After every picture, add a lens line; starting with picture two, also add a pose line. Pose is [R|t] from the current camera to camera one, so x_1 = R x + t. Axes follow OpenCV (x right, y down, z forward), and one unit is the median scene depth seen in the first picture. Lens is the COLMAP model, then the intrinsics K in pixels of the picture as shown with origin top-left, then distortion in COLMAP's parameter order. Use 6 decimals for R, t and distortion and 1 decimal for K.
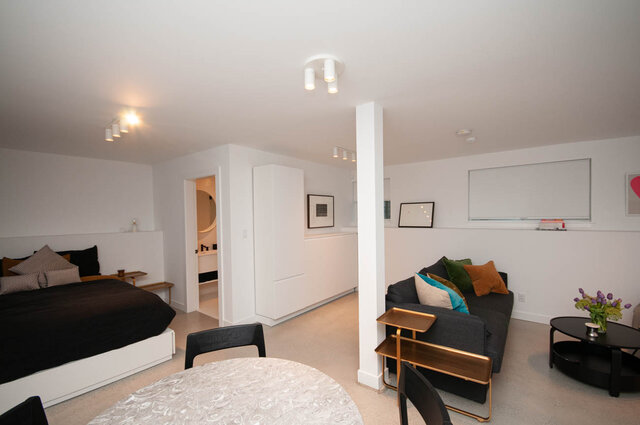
lens RADIAL K [[281.4, 0, 327.8], [0, 281.4, 222.1], [0, 0, 1]] dist [0.002058, 0.000417]
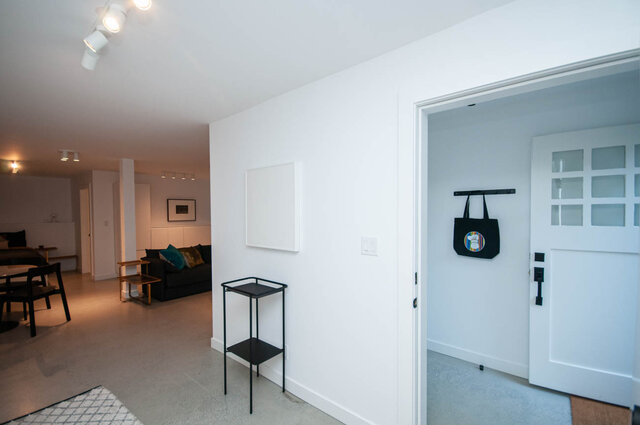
lens RADIAL K [[278.2, 0, 320.0], [0, 278.2, 212.5], [0, 0, 1]] dist [-0.001055, -0.000187]
pose [[0.999460, 0.010362, -0.031191, 0.948075], [-0.011081, 0.999675, -0.022974, -0.000195], [0.030943, 0.023307, 0.999249, -0.567041]]
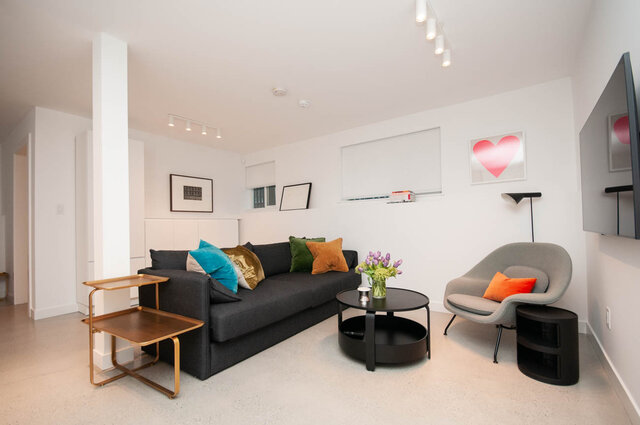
lens RADIAL K [[286.5, 0, 320.0], [0, 286.5, 212.5], [0, 0, 1]] dist [0.000194, -0.000292]
pose [[0.999243, -0.006476, 0.038347, 0.448404], [0.009067, 0.997659, -0.067775, 0.110649], [-0.037818, 0.068071, 0.996963, 0.067620]]
